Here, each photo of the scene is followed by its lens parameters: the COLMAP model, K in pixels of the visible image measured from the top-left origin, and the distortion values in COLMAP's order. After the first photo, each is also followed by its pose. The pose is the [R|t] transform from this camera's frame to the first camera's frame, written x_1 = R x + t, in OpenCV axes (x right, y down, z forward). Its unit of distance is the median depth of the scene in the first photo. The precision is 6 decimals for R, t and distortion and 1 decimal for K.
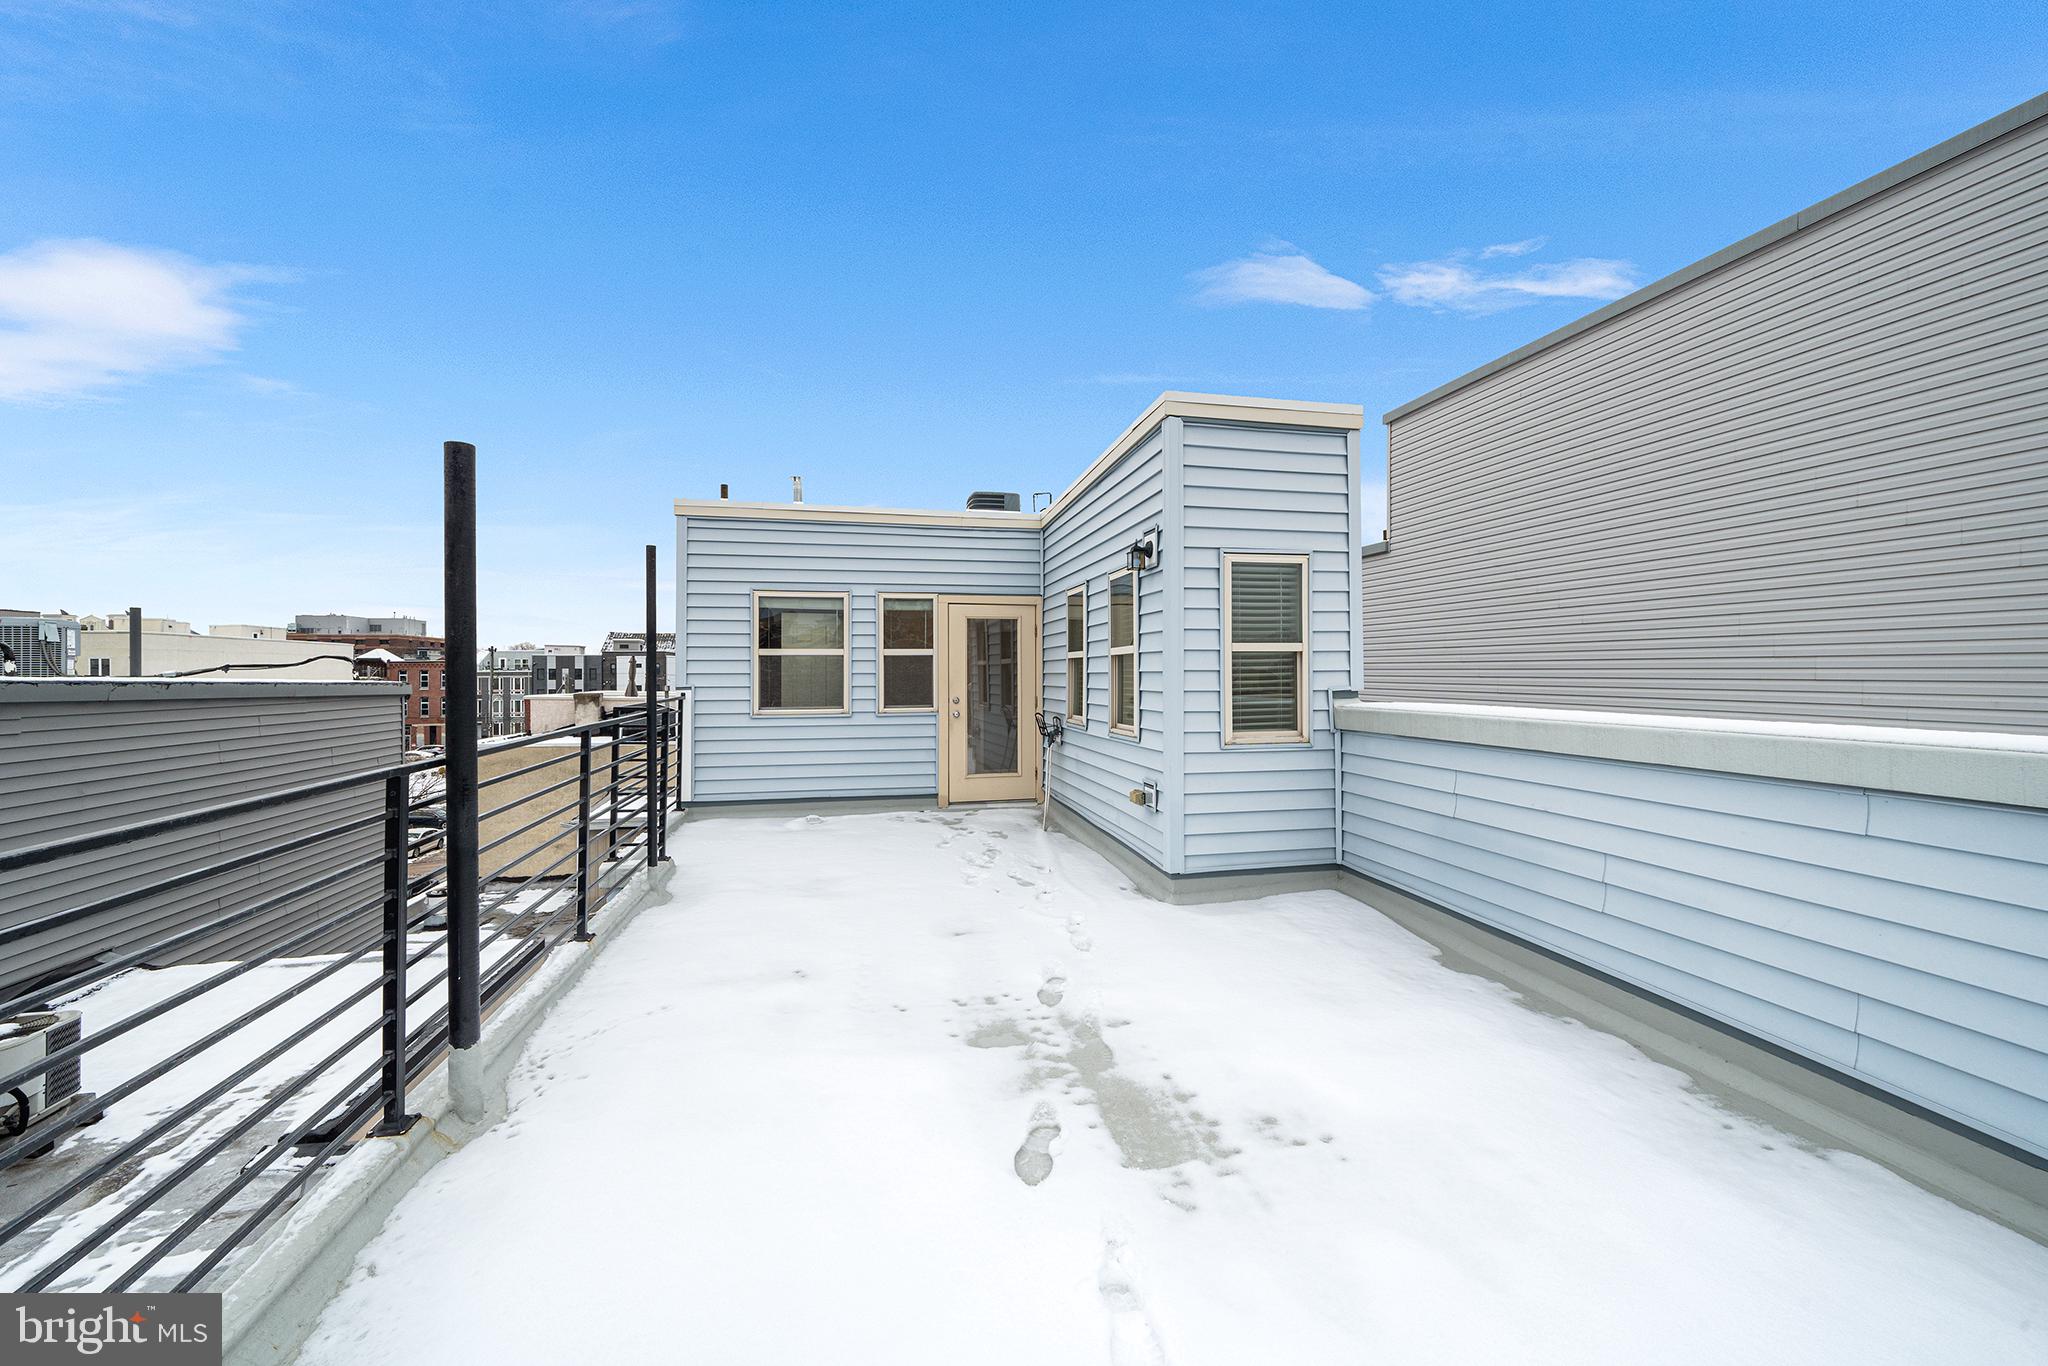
lens RADIAL K [[785.5, 0, 1021.3], [0, 785.5, 697.4], [0, 0, 1]] dist [-0.000647, 0.000038]
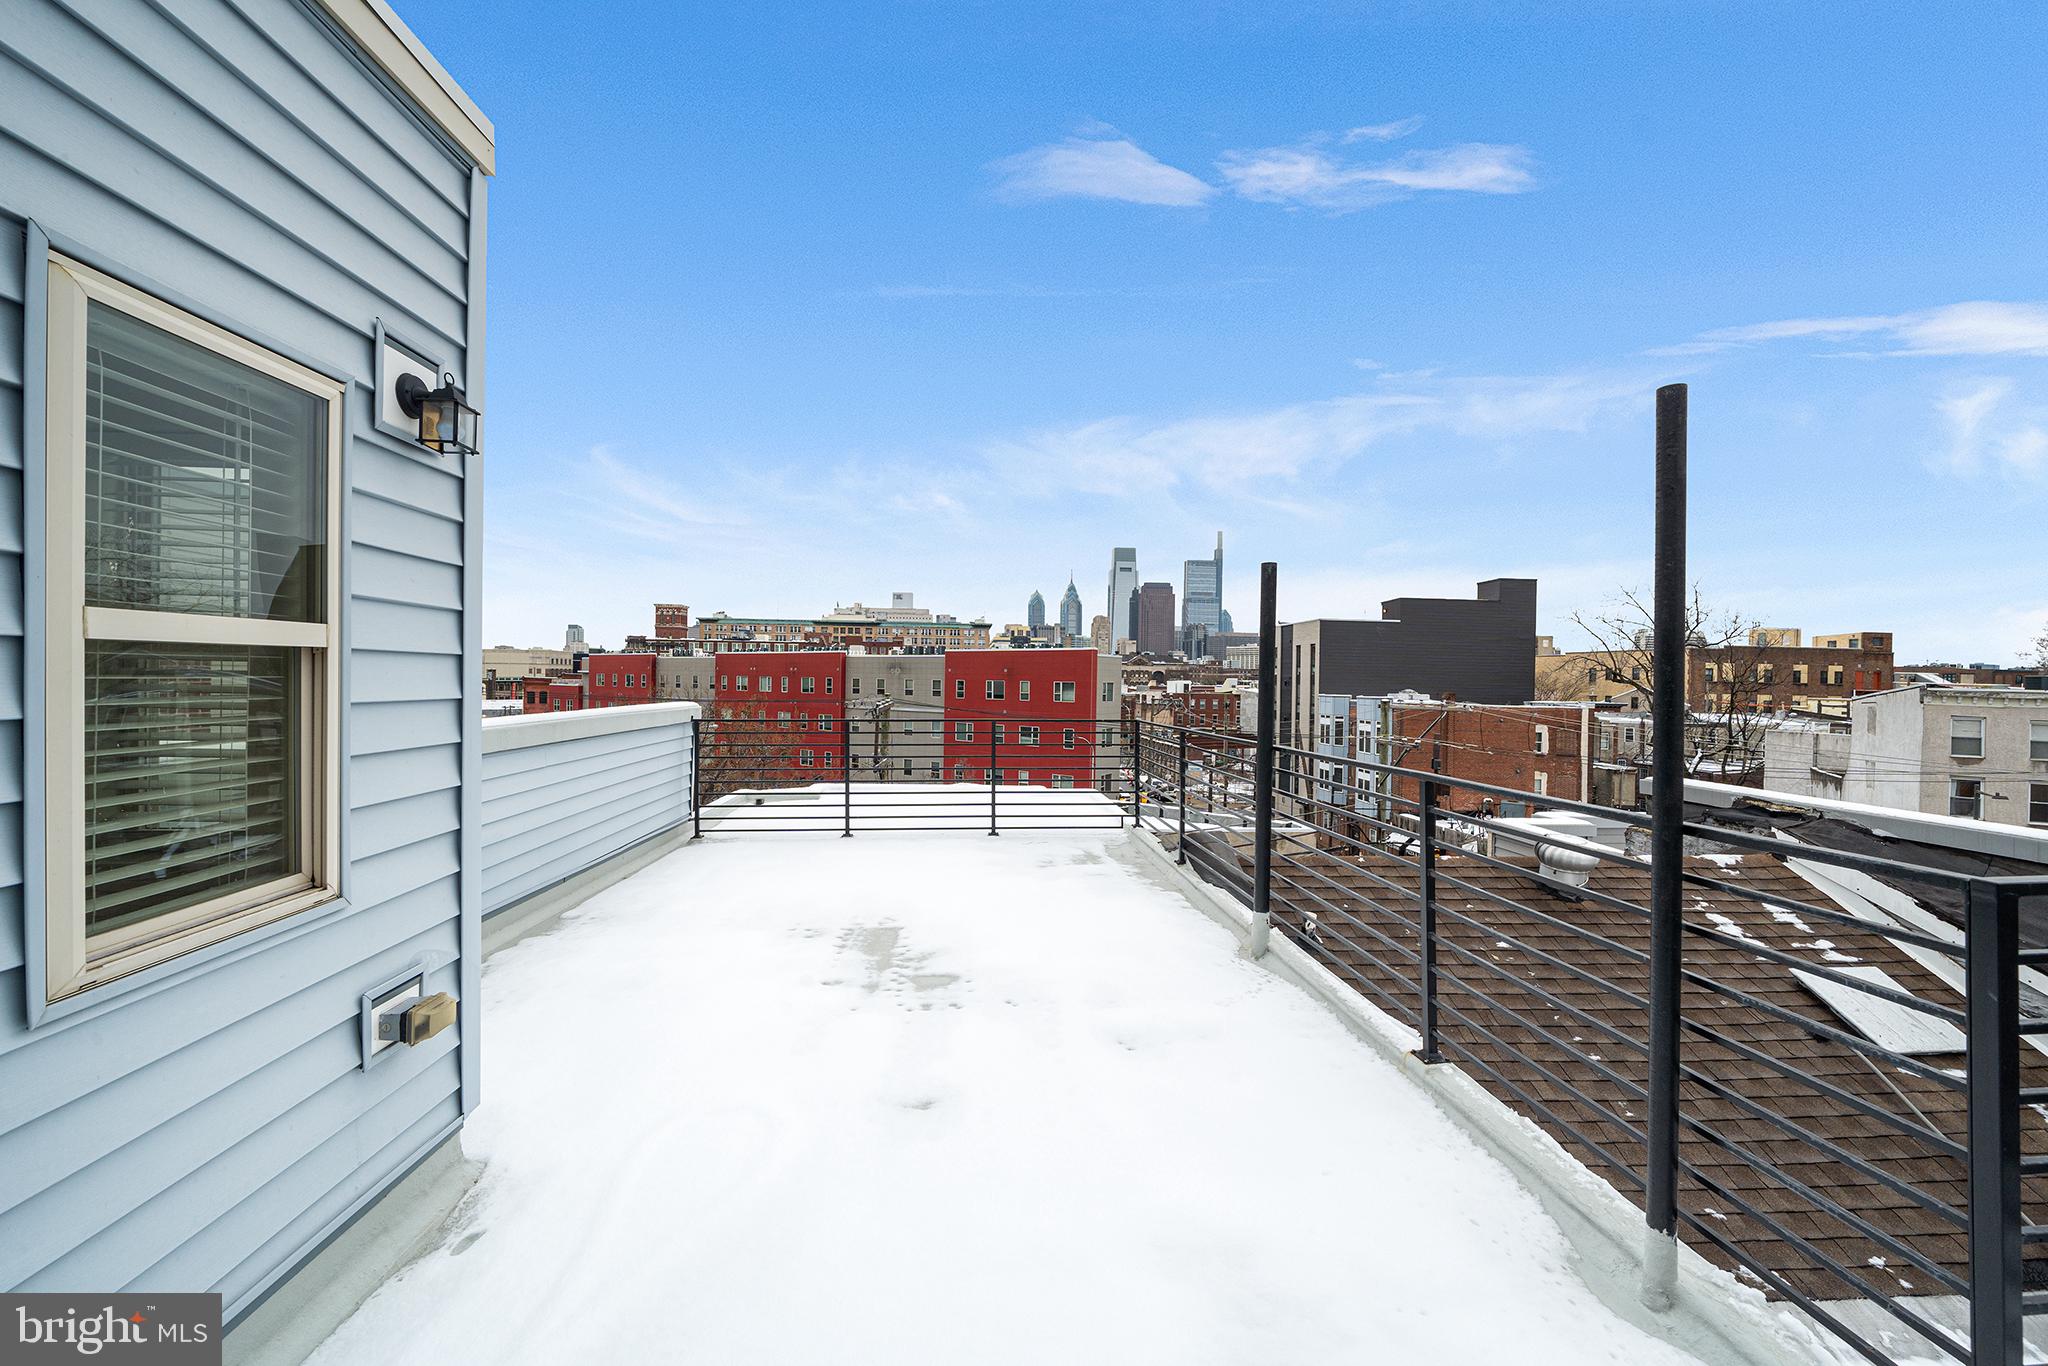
lens RADIAL K [[757.5, 0, 1020.0], [0, 757.5, 685.7], [0, 0, 1]] dist [-0.001211, -0.000268]
pose [[-0.990968, -0.012515, 0.133517, -0.361854], [-0.007515, 0.999254, 0.037893, -0.102158], [-0.133891, 0.036548, -0.990322, 2.427241]]
